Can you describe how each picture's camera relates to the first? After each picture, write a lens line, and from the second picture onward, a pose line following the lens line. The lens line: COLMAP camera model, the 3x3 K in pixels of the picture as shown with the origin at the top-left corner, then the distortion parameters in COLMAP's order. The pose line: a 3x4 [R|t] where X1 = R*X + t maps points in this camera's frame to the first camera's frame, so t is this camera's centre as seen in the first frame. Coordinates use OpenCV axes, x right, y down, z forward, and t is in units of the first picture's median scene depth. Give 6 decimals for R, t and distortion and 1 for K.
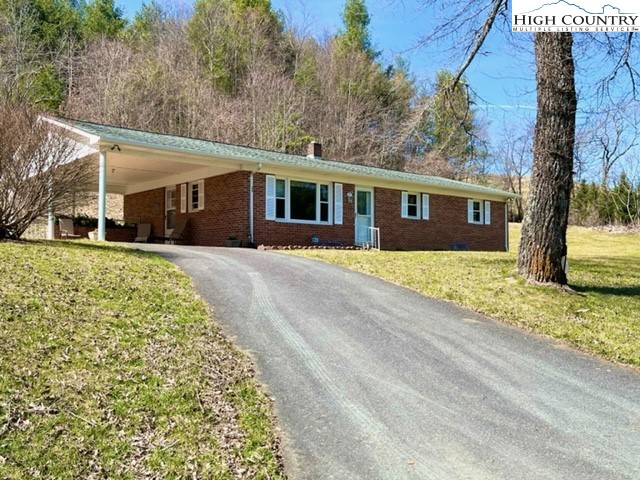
lens RADIAL K [[603.9, 0, 320.5], [0, 603.9, 242.8], [0, 0, 1]] dist [0.077713, 0.000000]
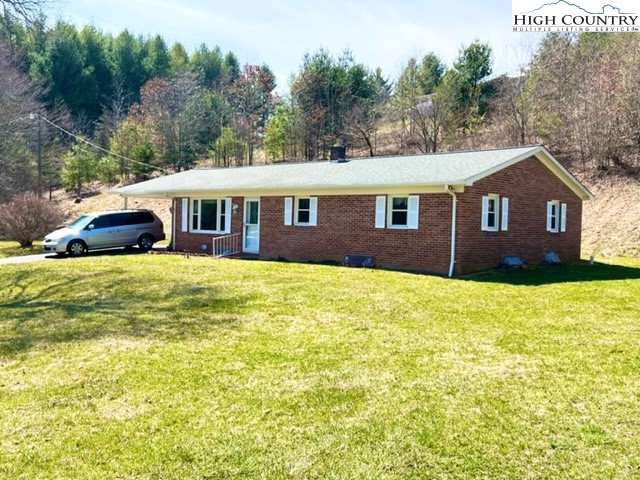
lens RADIAL K [[616.2, 0, 321.3], [0, 616.2, 240.6], [0, 0, 1]] dist [0.008949, 0.000000]
pose [[0.142650, -0.046053, -0.988701, 1.151660], [-0.067770, 0.996118, -0.056176, 0.035349], [0.987450, 0.075018, 0.138975, 0.970918]]
